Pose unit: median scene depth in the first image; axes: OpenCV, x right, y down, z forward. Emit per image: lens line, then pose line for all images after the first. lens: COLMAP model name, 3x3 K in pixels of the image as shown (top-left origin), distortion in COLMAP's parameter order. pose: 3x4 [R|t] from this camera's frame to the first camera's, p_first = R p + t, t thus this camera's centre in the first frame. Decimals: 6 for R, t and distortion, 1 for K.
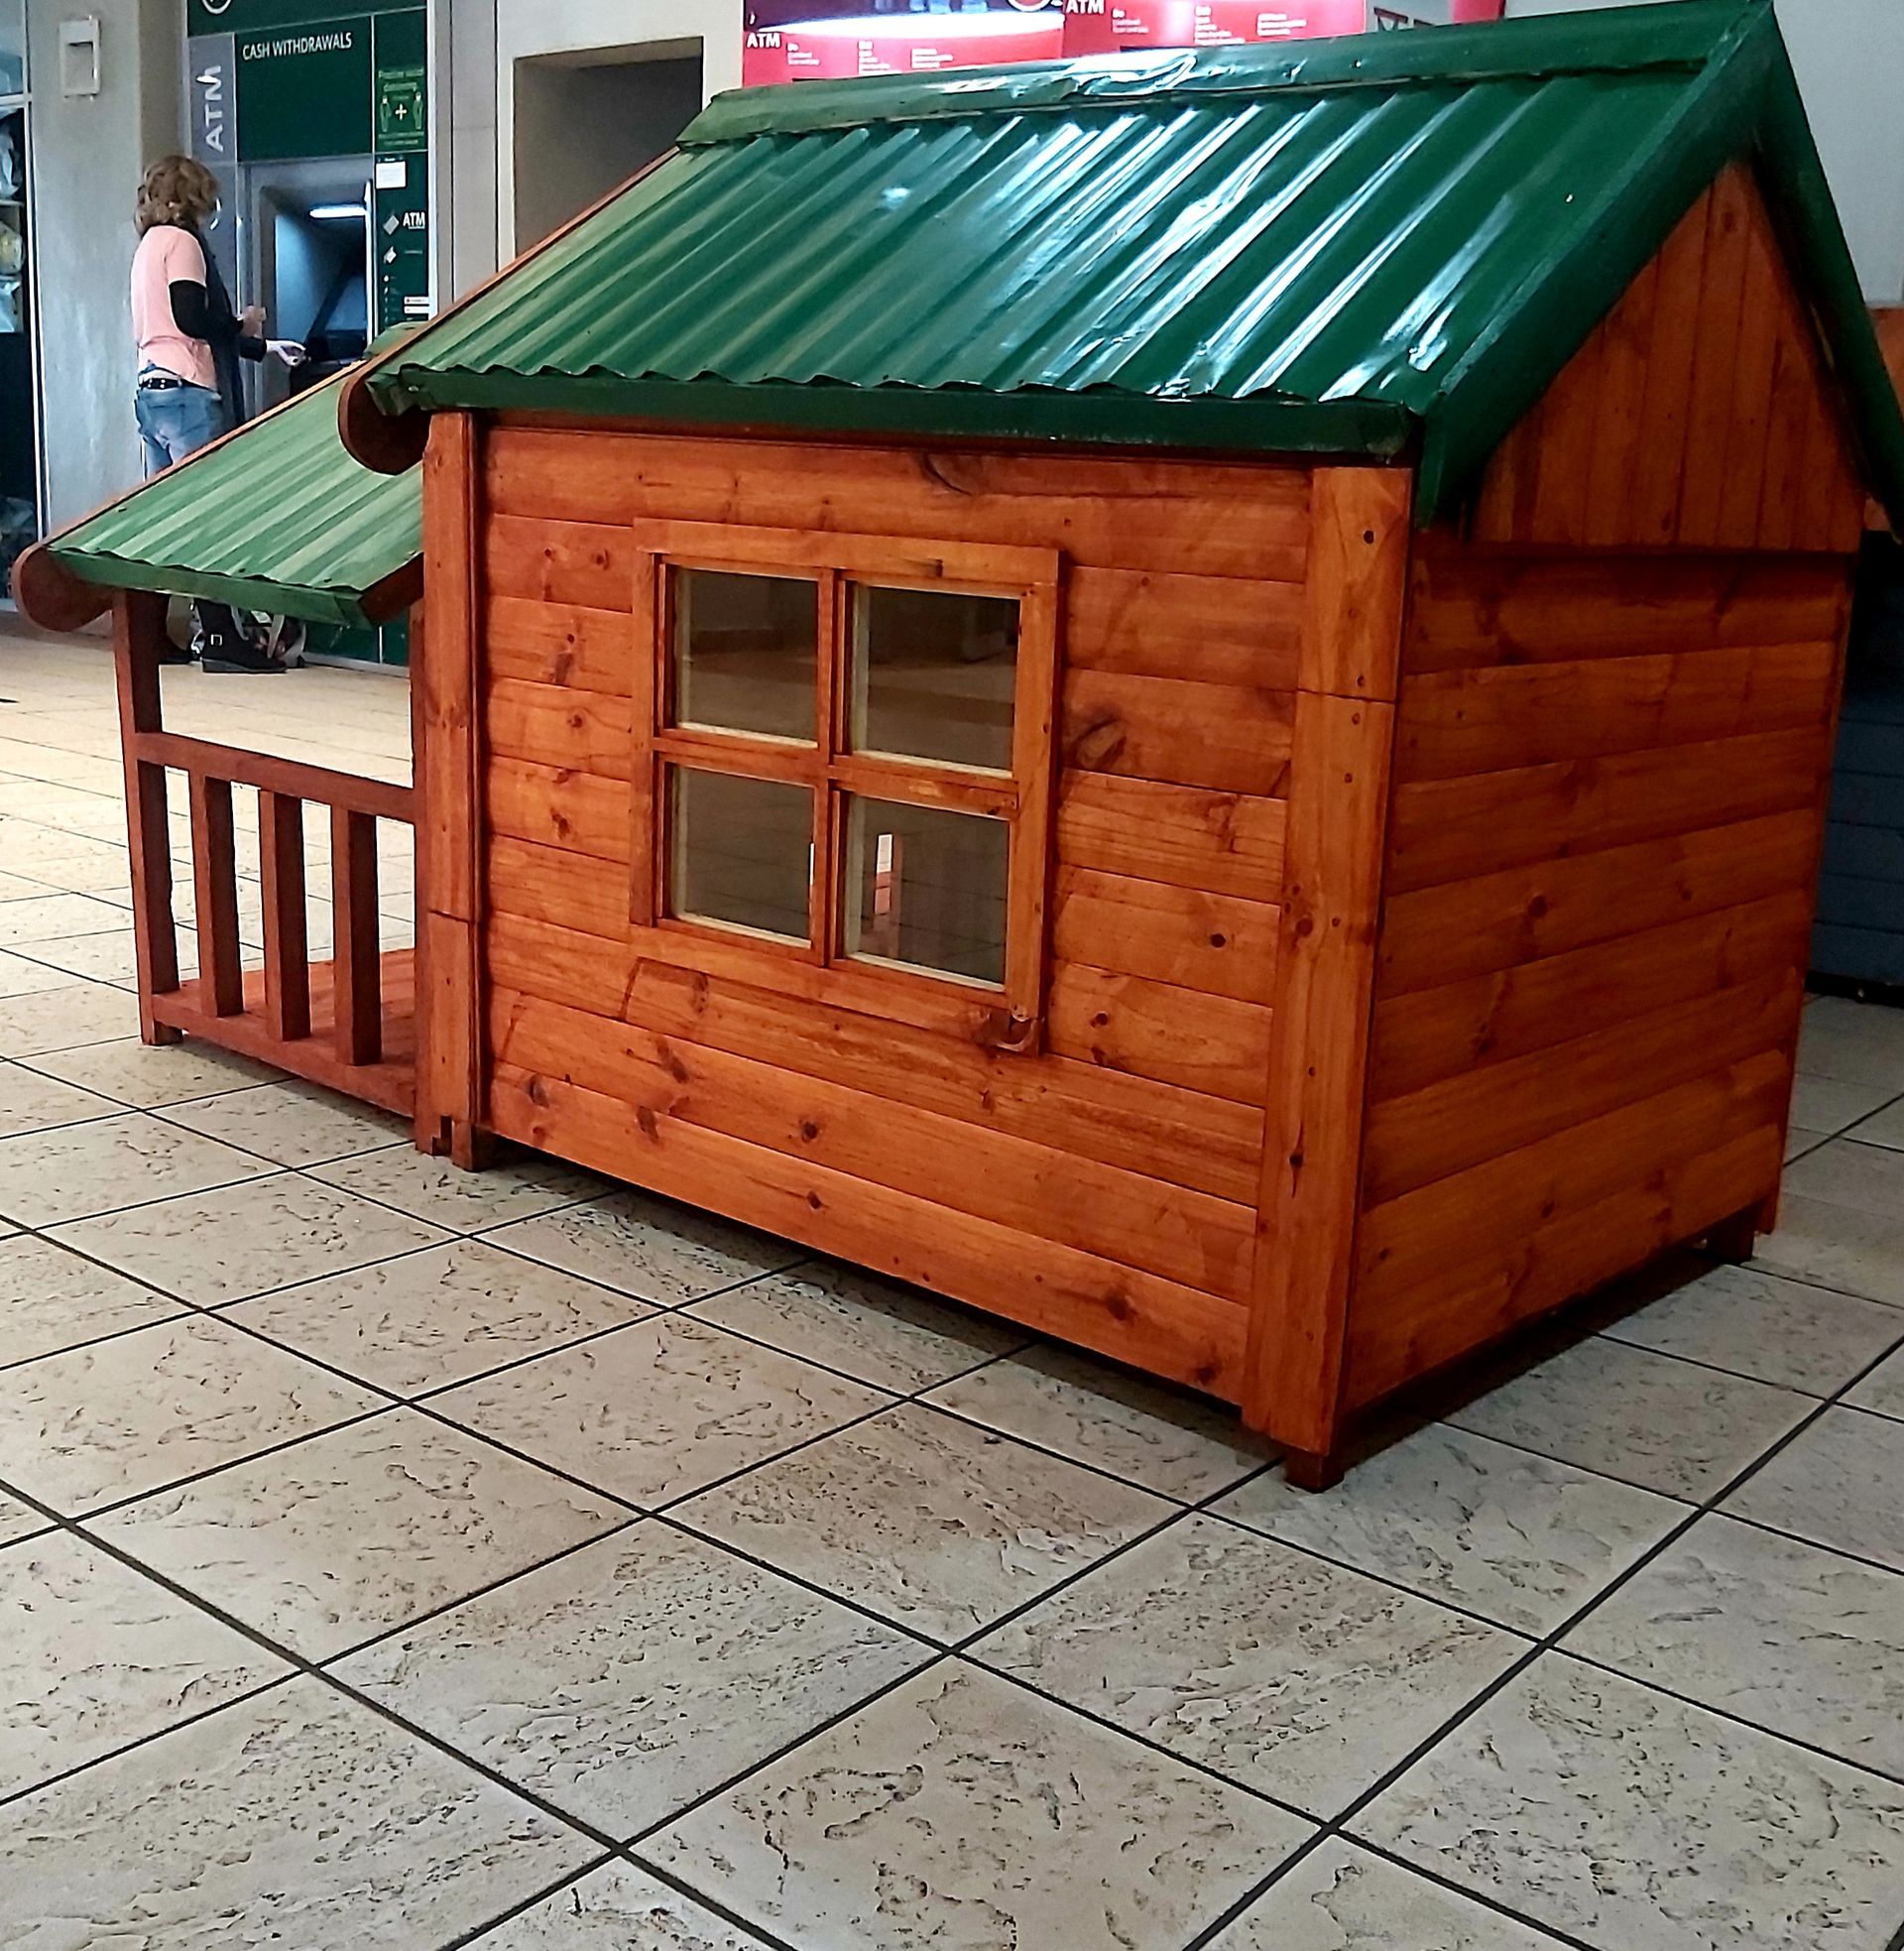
lens RADIAL K [[2251.6, 0, 954.2], [0, 2251.6, 905.7], [0, 0, 1]] dist [0.173215, -0.718061]
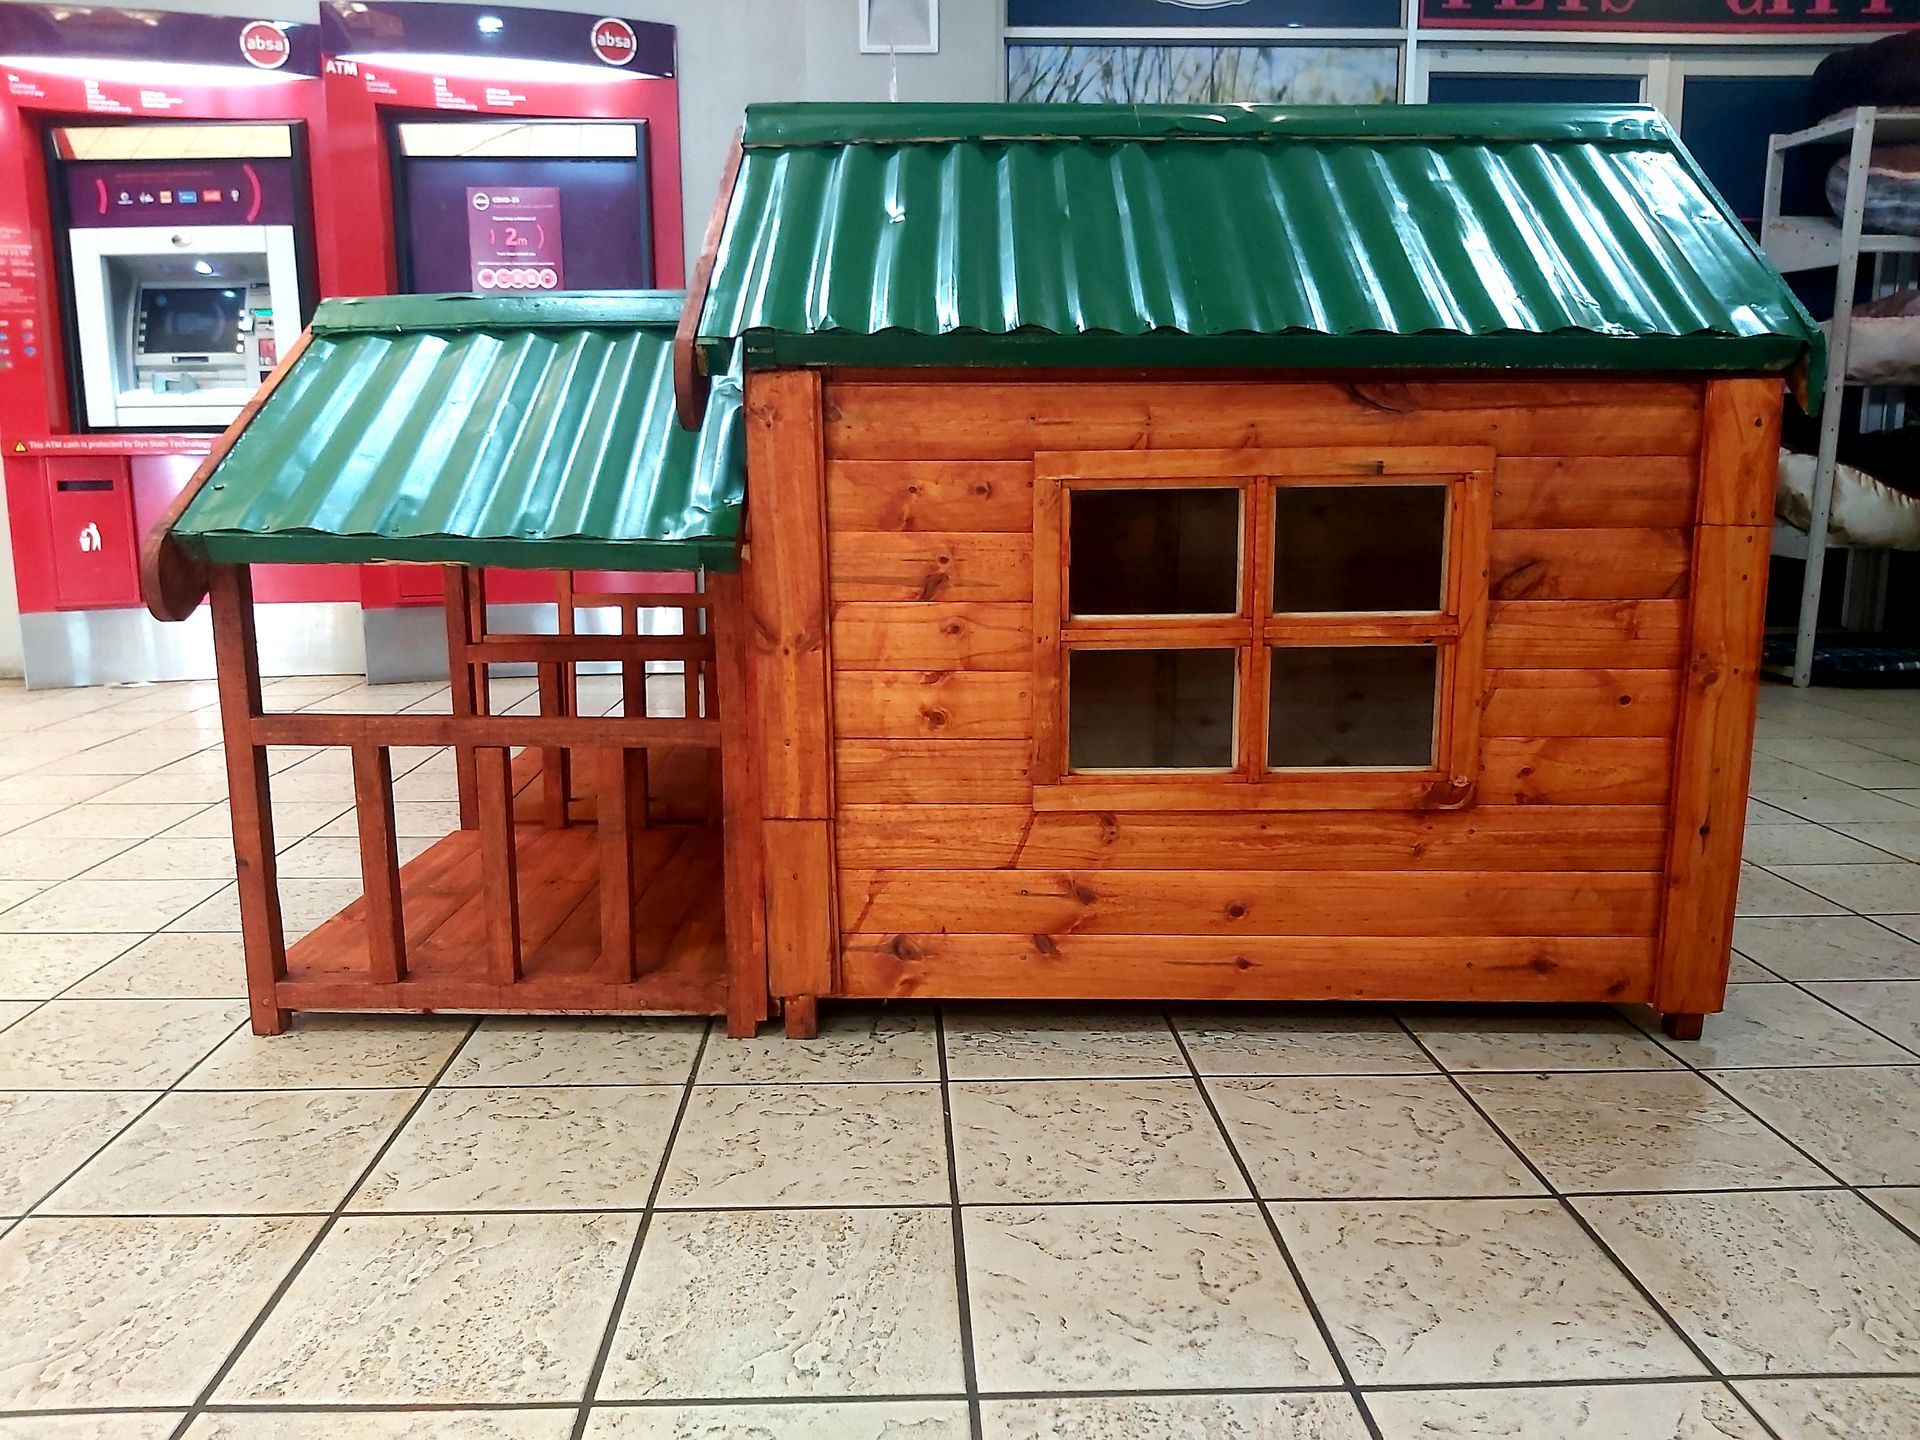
lens RADIAL K [[1521.2, 0, 916.8], [0, 1521.2, 718.0], [0, 0, 1]] dist [0.114436, -0.267835]
pose [[0.764071, -0.159879, 0.625007, -0.799923], [0.163155, 0.985199, 0.052561, -0.093552], [-0.624160, 0.061813, 0.778848, 0.457621]]
